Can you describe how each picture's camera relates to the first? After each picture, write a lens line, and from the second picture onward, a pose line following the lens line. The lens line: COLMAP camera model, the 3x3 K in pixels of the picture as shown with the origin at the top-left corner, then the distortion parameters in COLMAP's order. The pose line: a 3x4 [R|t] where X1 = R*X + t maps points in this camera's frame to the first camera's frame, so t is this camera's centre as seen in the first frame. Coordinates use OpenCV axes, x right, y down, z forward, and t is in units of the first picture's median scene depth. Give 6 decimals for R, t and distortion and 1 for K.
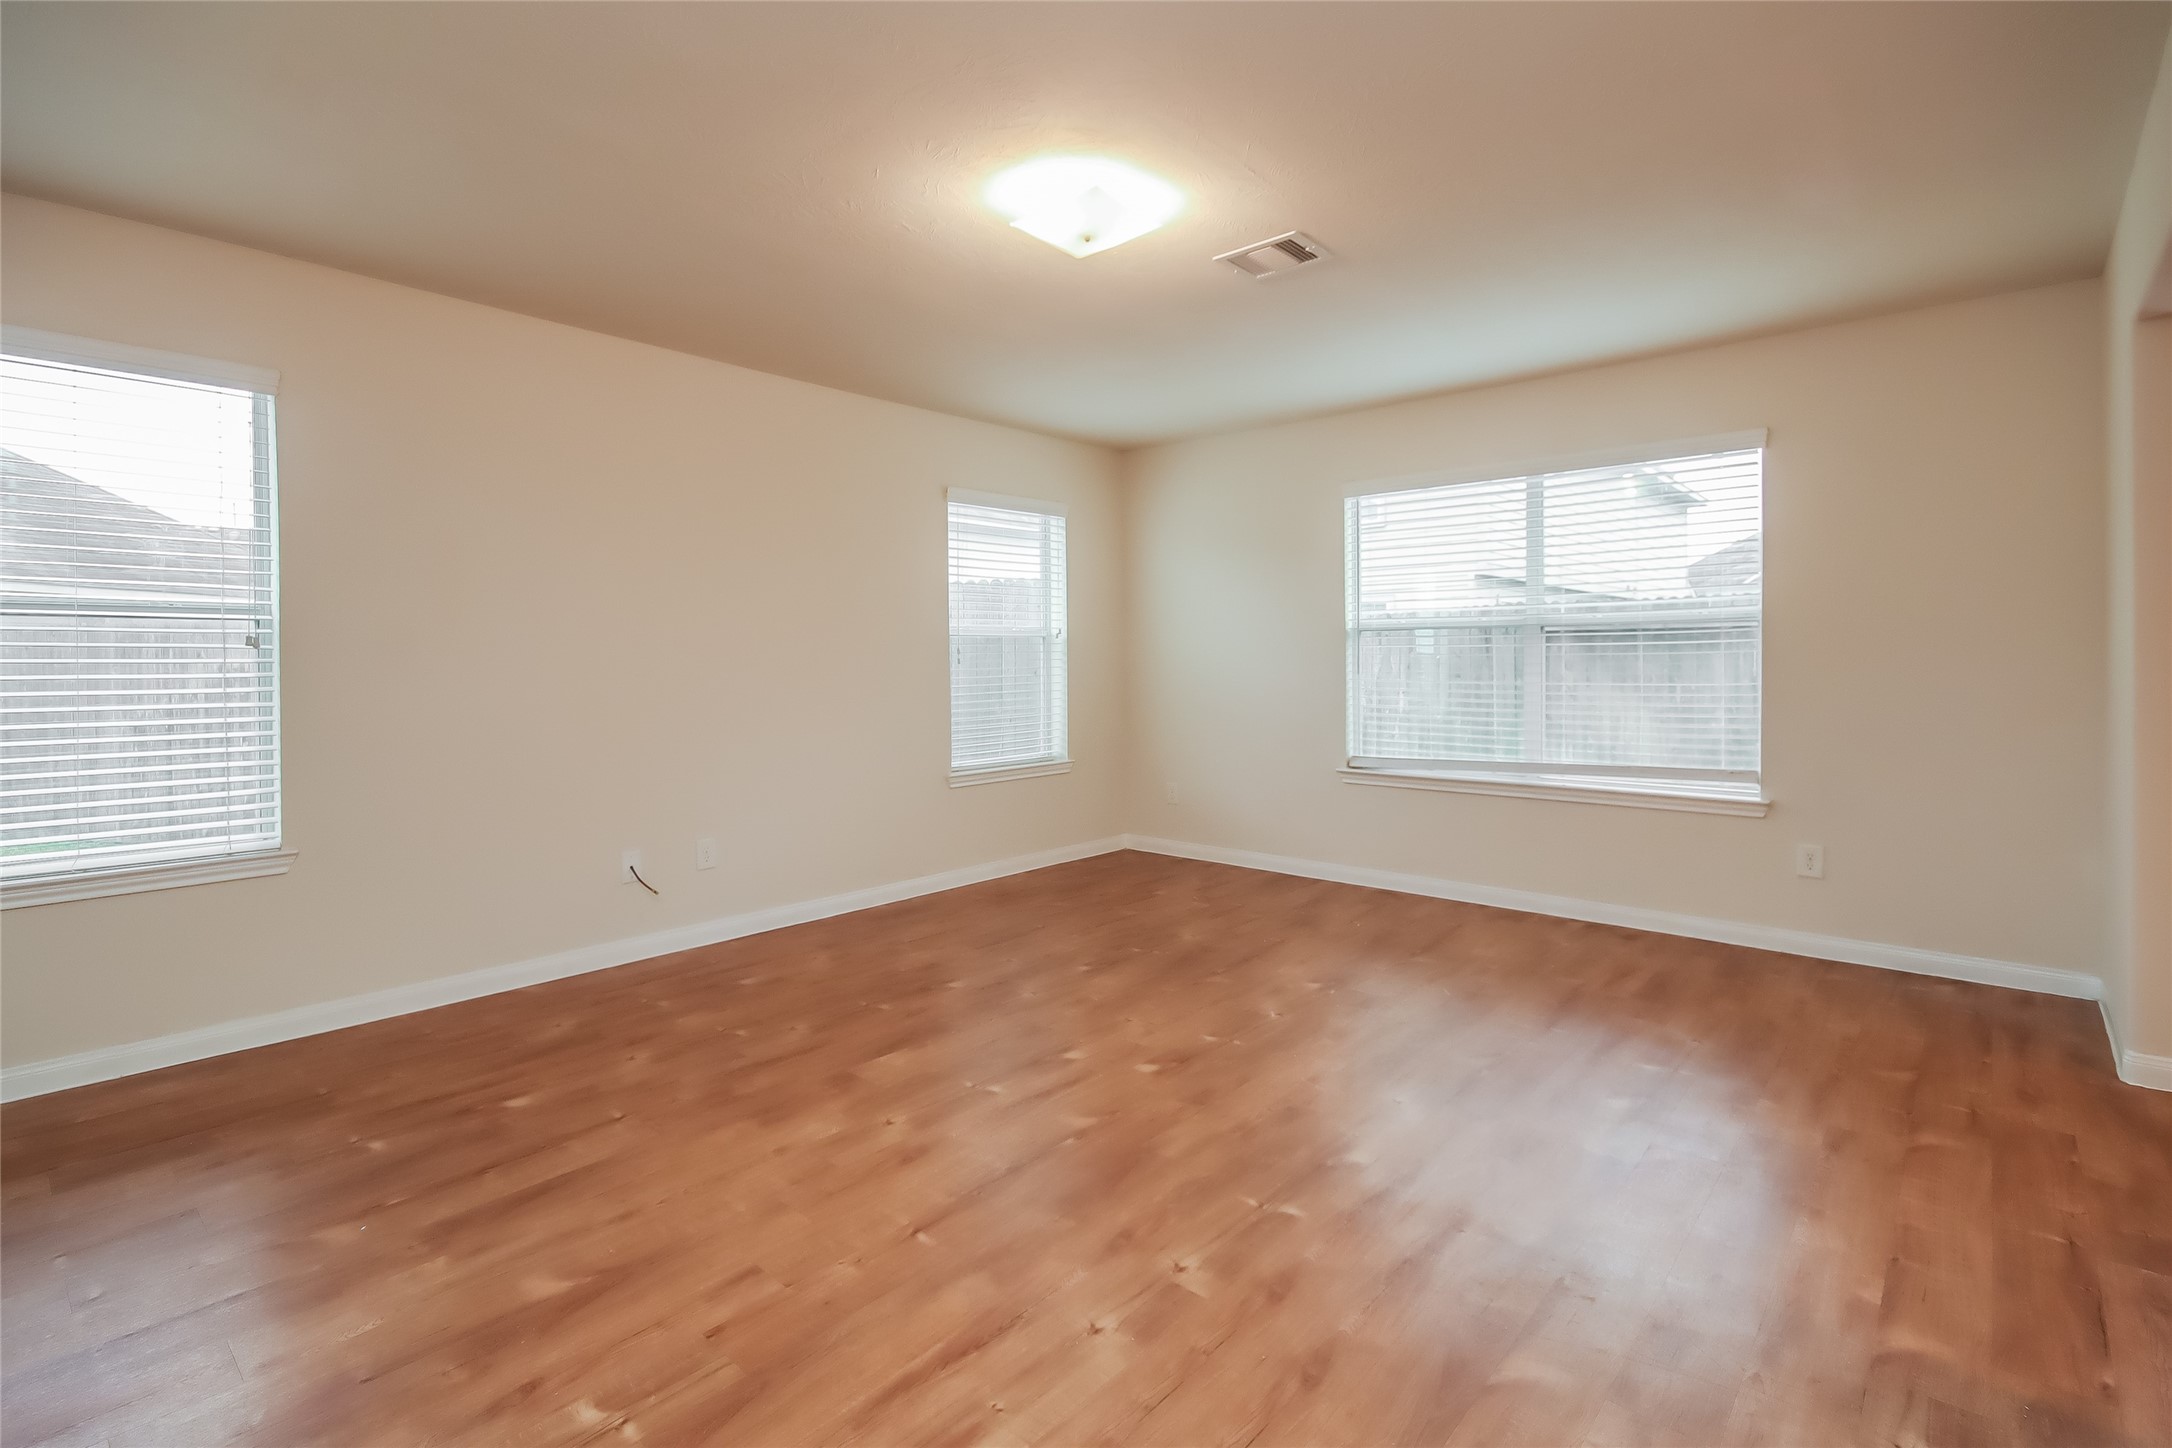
lens RADIAL K [[1025.0, 0, 1090.8], [0, 1025.0, 669.0], [0, 0, 1]] dist [0.023149, -0.011510]
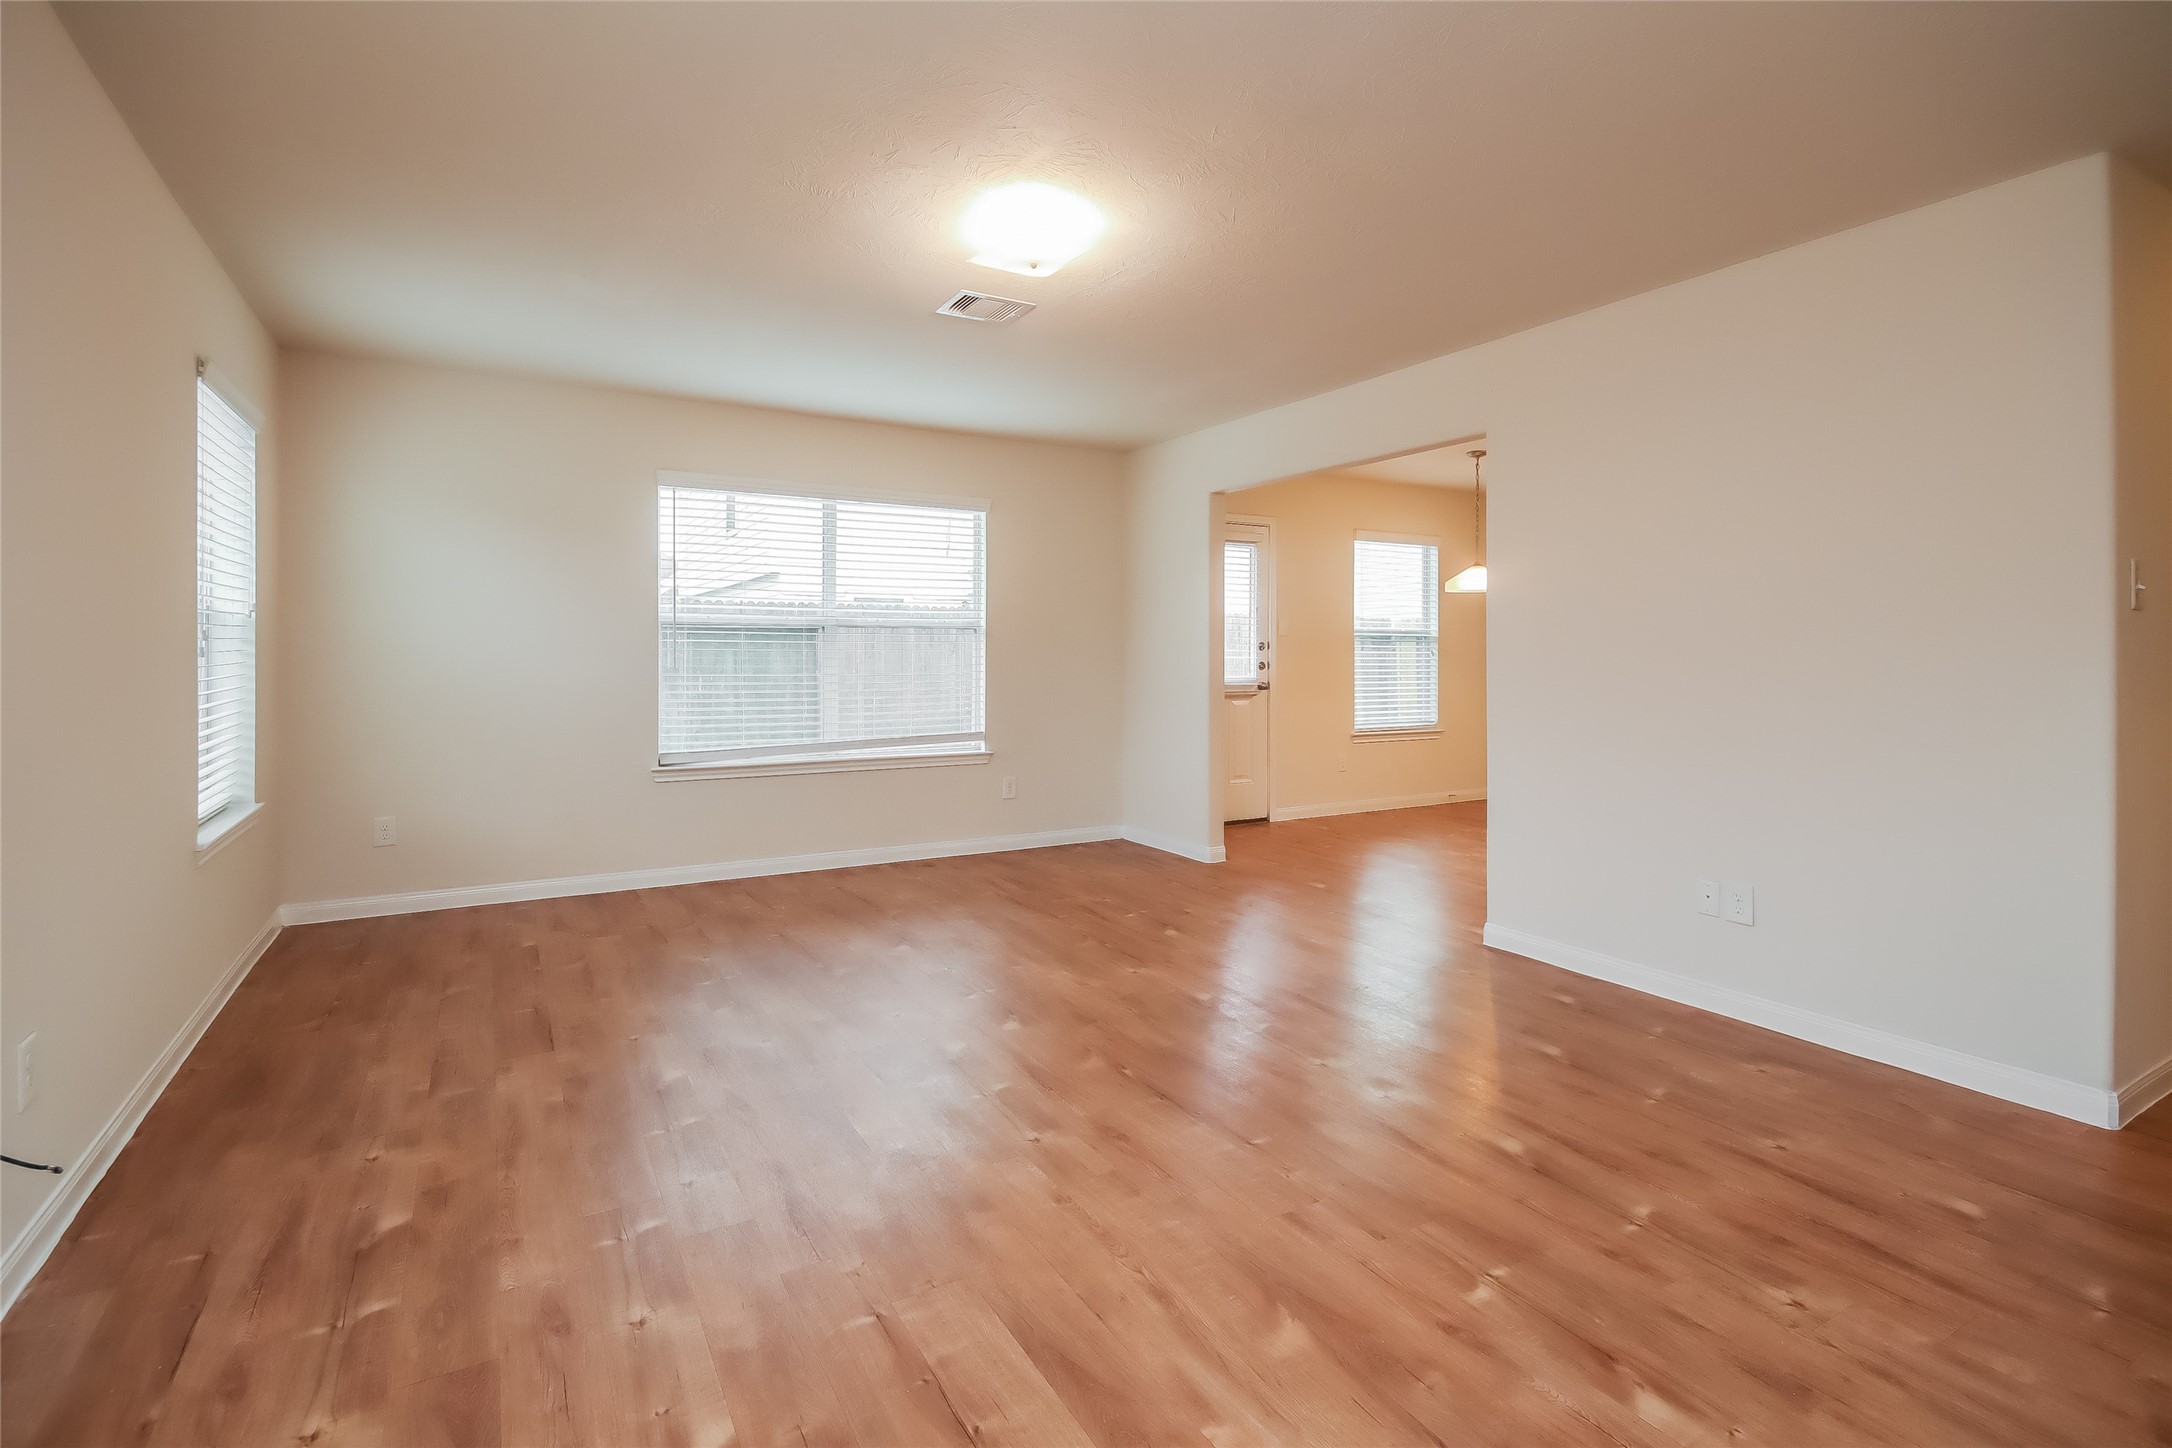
lens RADIAL K [[1009.7, 0, 1094.2], [0, 1009.7, 653.1], [0, 0, 1]] dist [0.011534, -0.000131]
pose [[0.298861, 0.007006, 0.954271, -0.685337], [0.002440, 0.999964, -0.008105, -0.000718], [-0.954293, 0.004751, 0.298834, 0.425572]]
